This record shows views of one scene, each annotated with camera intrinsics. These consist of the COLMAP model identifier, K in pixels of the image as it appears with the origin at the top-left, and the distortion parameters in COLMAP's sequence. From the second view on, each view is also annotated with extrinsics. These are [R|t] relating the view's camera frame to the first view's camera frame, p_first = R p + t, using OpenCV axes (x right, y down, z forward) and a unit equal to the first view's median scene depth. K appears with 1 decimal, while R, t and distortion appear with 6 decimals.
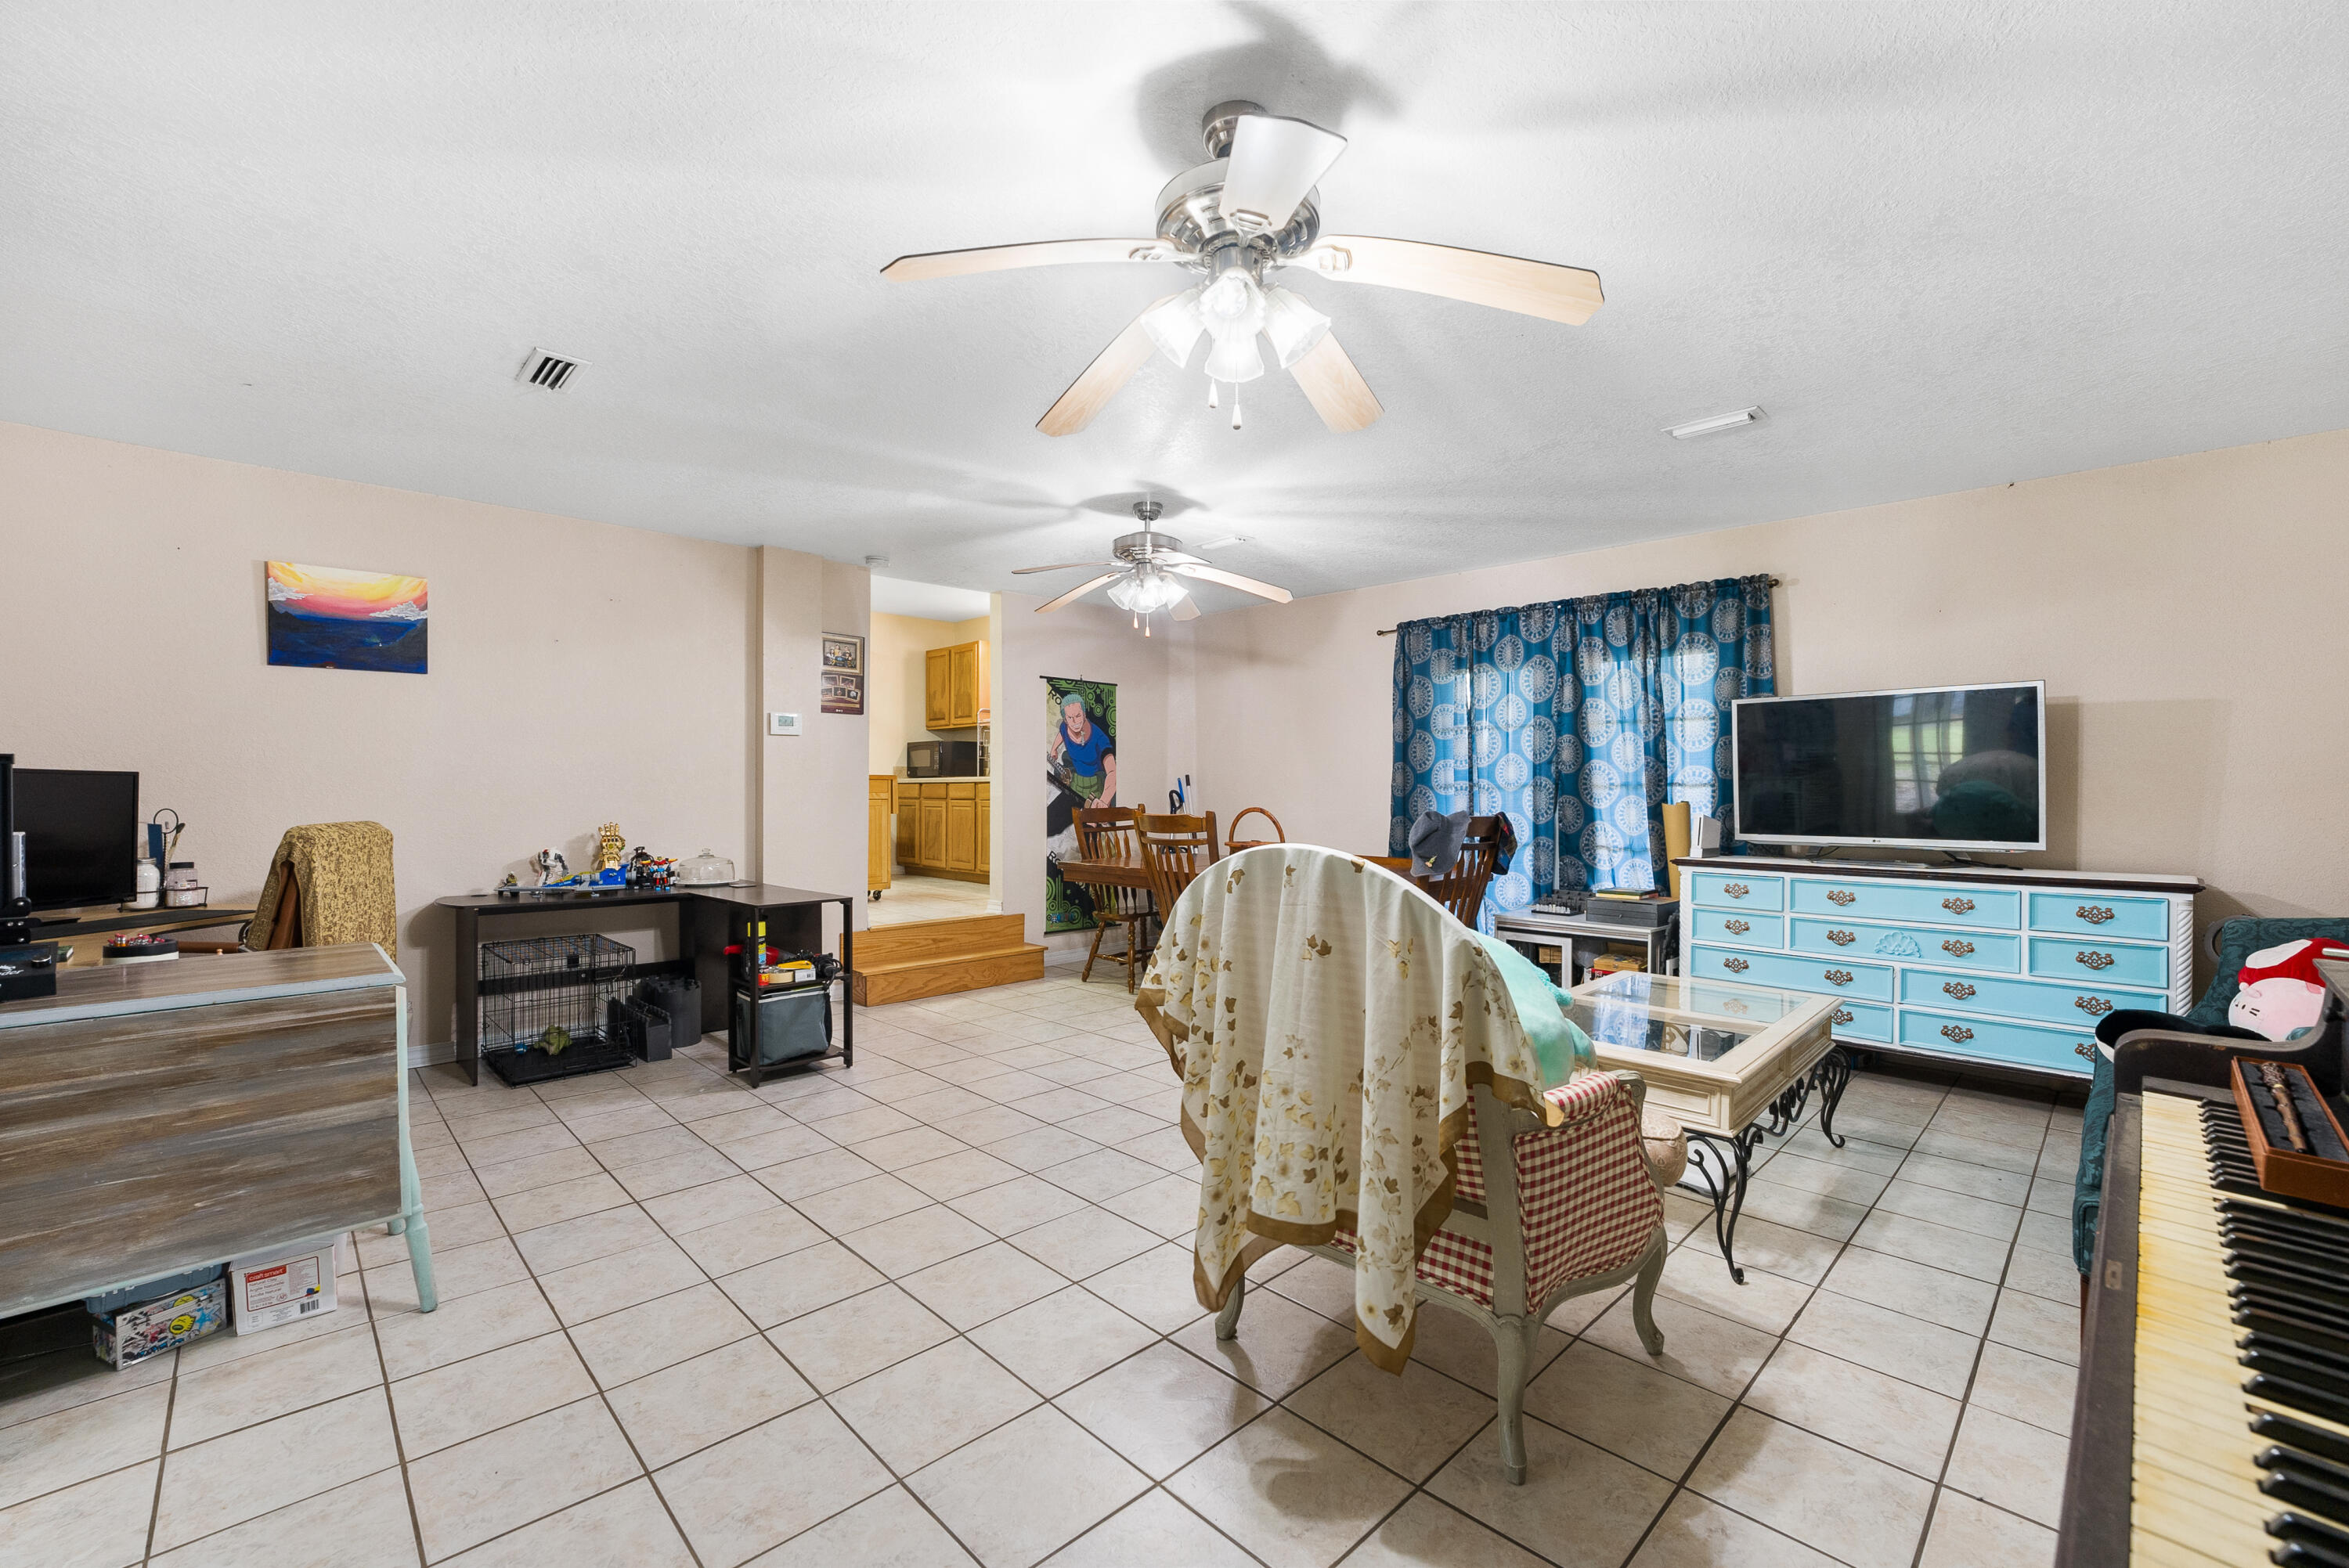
lens RADIAL K [[967.7, 0, 1177.8], [0, 967.7, 783.0], [0, 0, 1]] dist [-0.019800, 0.001692]
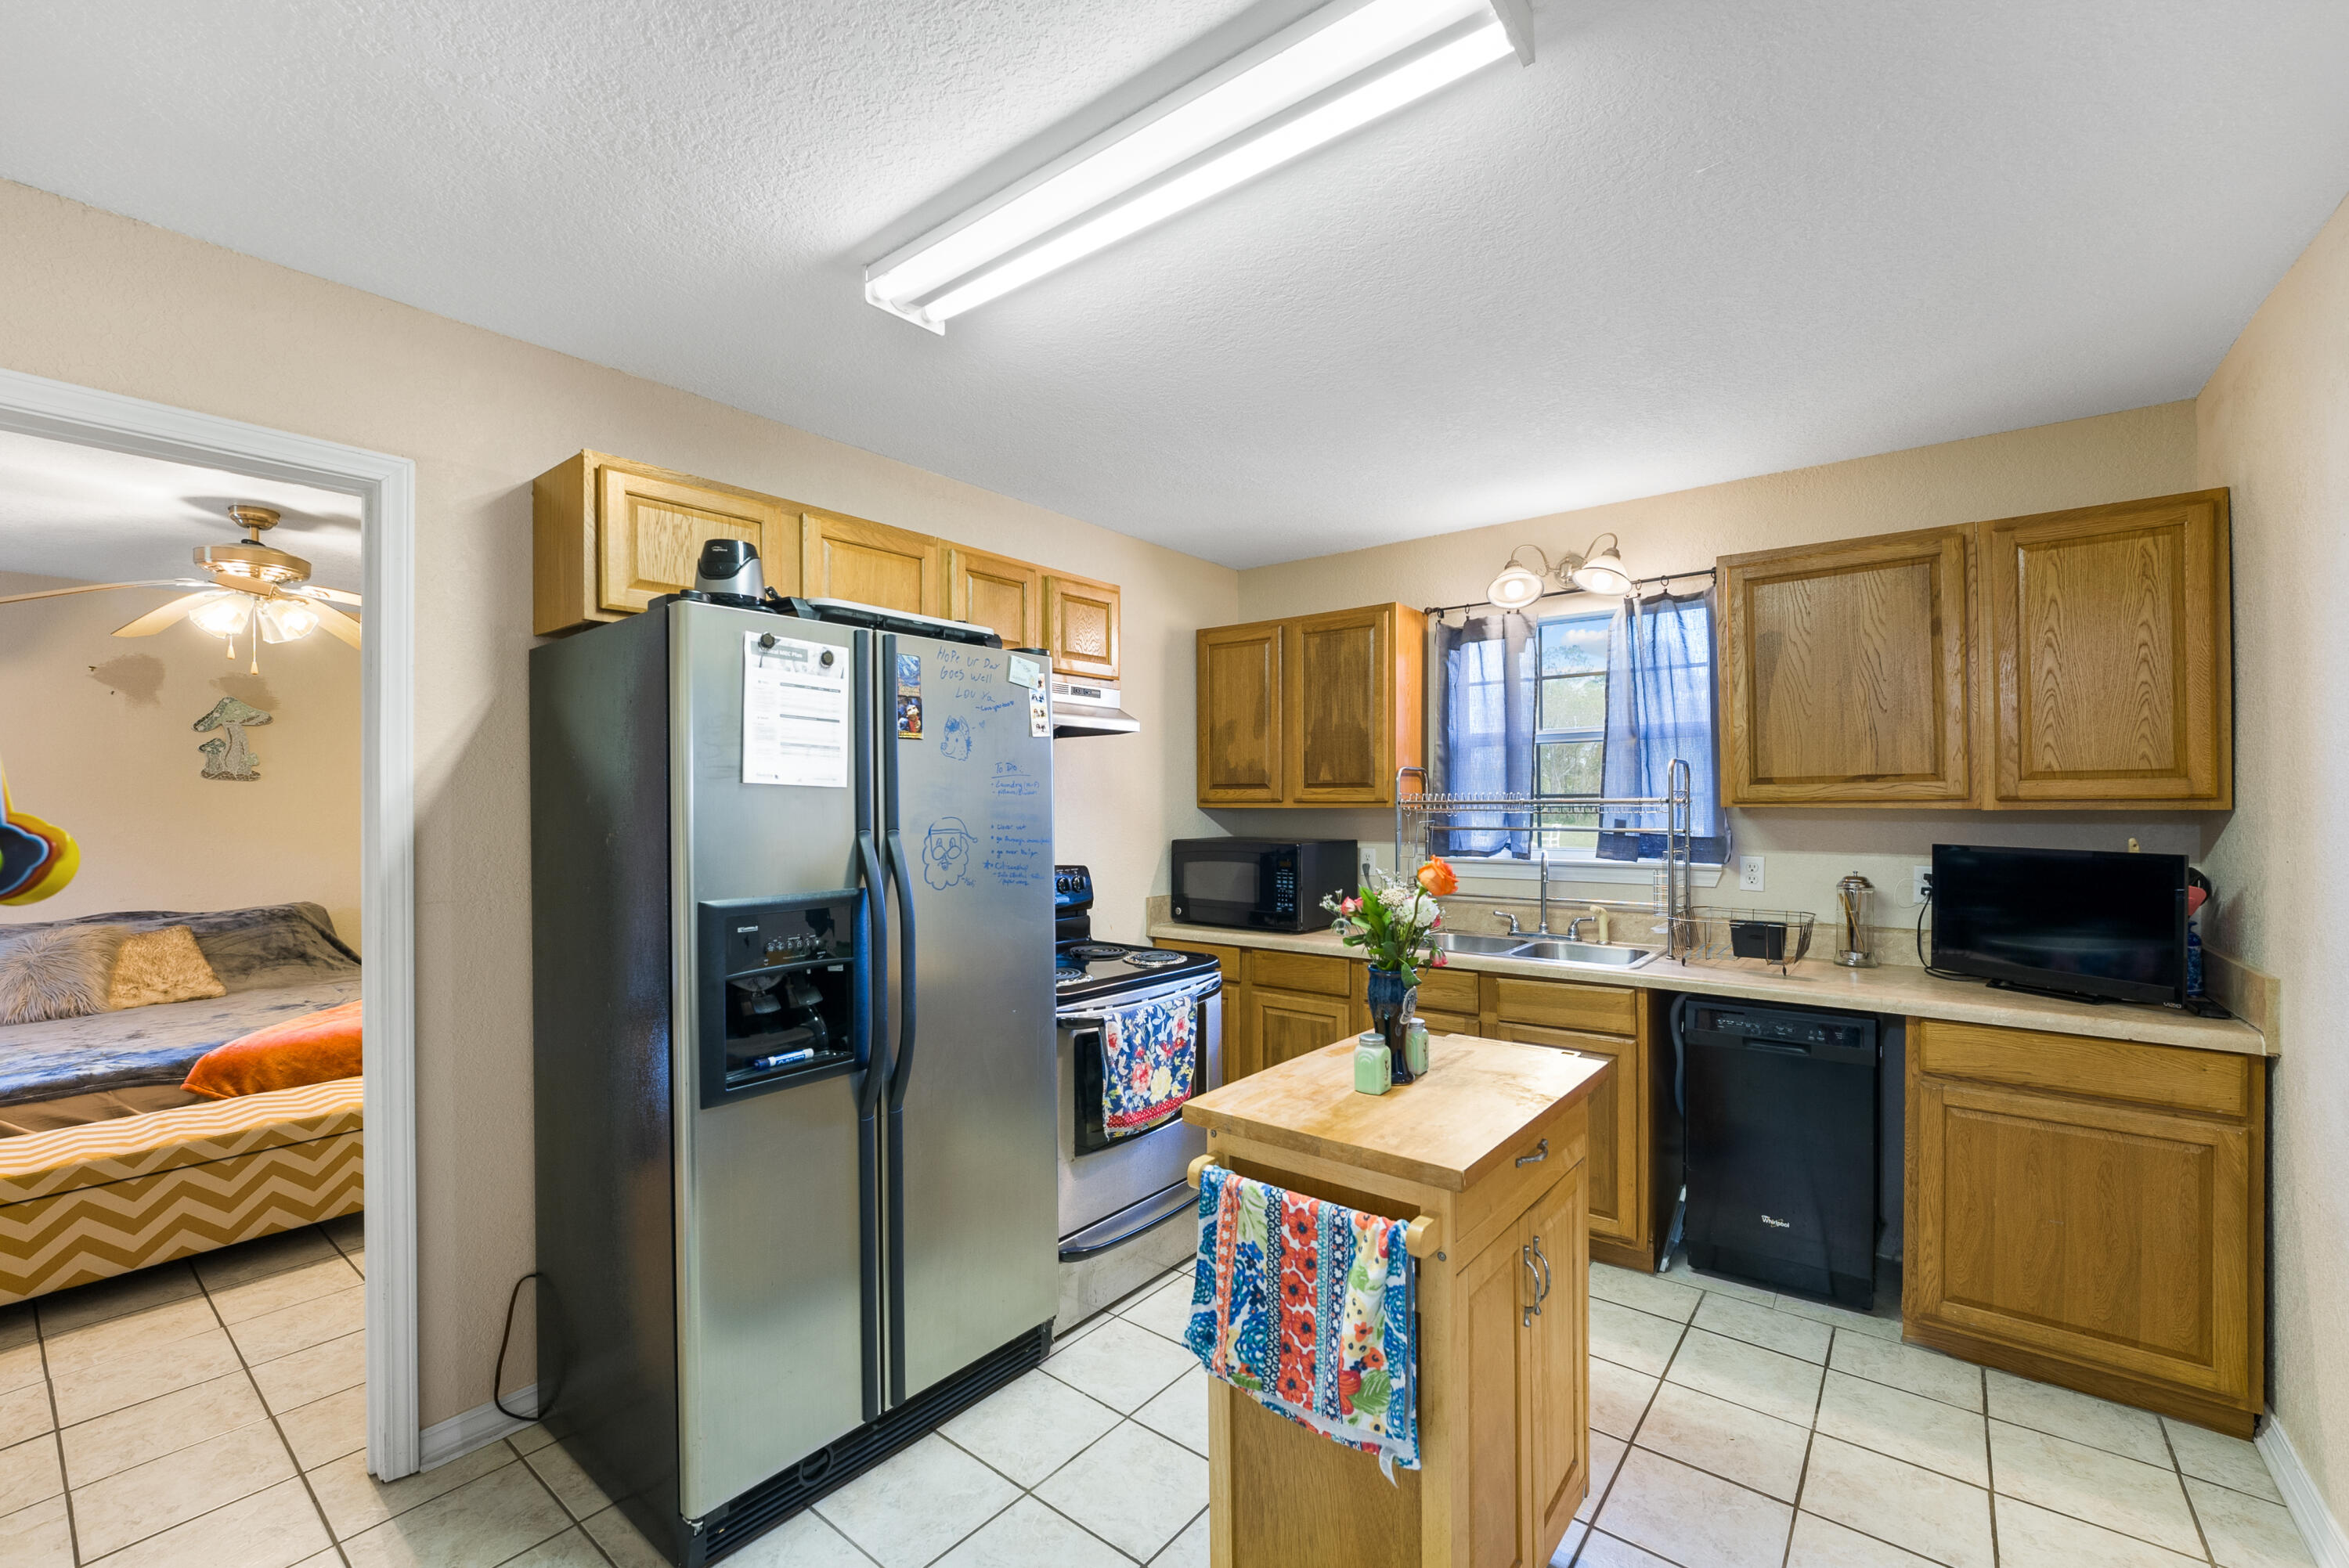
lens RADIAL K [[967.7, 0, 1159.7], [0, 967.7, 801.3], [0, 0, 1]] dist [-0.019800, 0.001692]
pose [[0.992581, -0.008977, 0.121251, -0.335979], [0.010290, 0.999895, -0.010204, -0.055503], [-0.121146, 0.011376, 0.992569, 0.578739]]
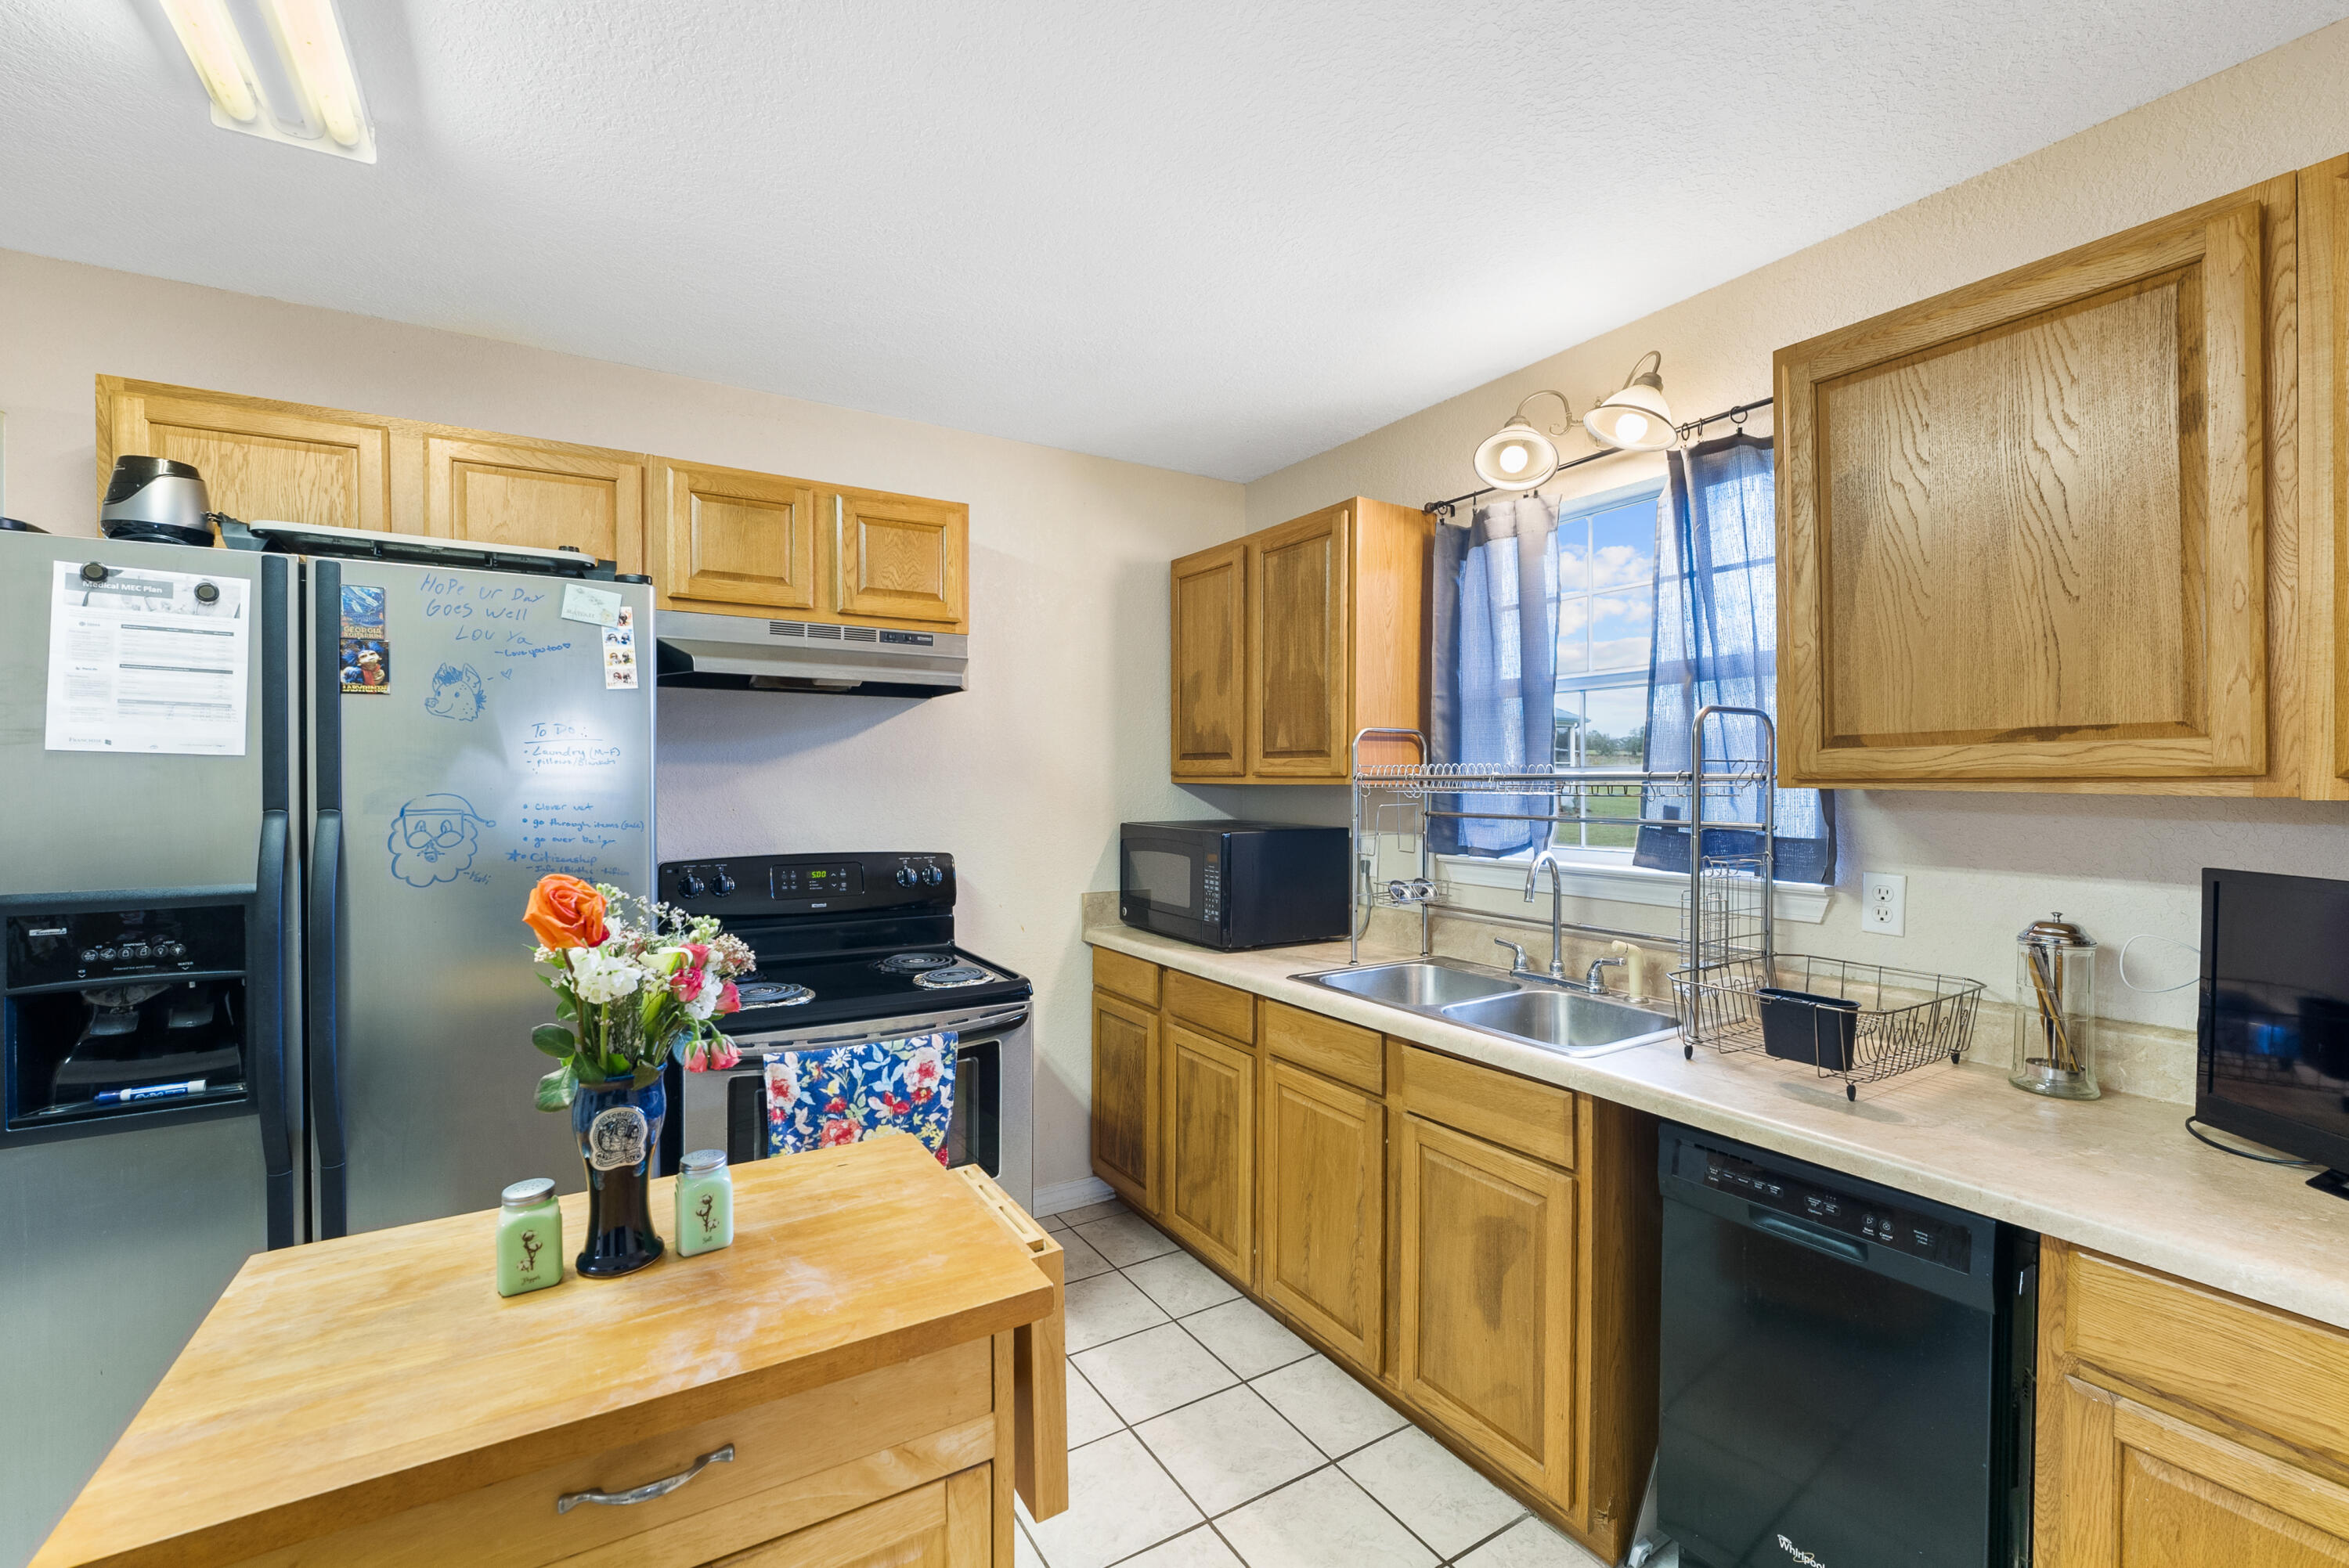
lens RADIAL K [[967.7, 0, 1178.7], [0, 967.7, 787.5], [0, 0, 1]] dist [-0.019800, 0.001692]
pose [[0.977266, -0.002878, -0.211996, -0.187055], [0.003073, 0.999995, 0.000590, -0.055468], [0.211993, -0.001228, 0.977270, 0.669003]]
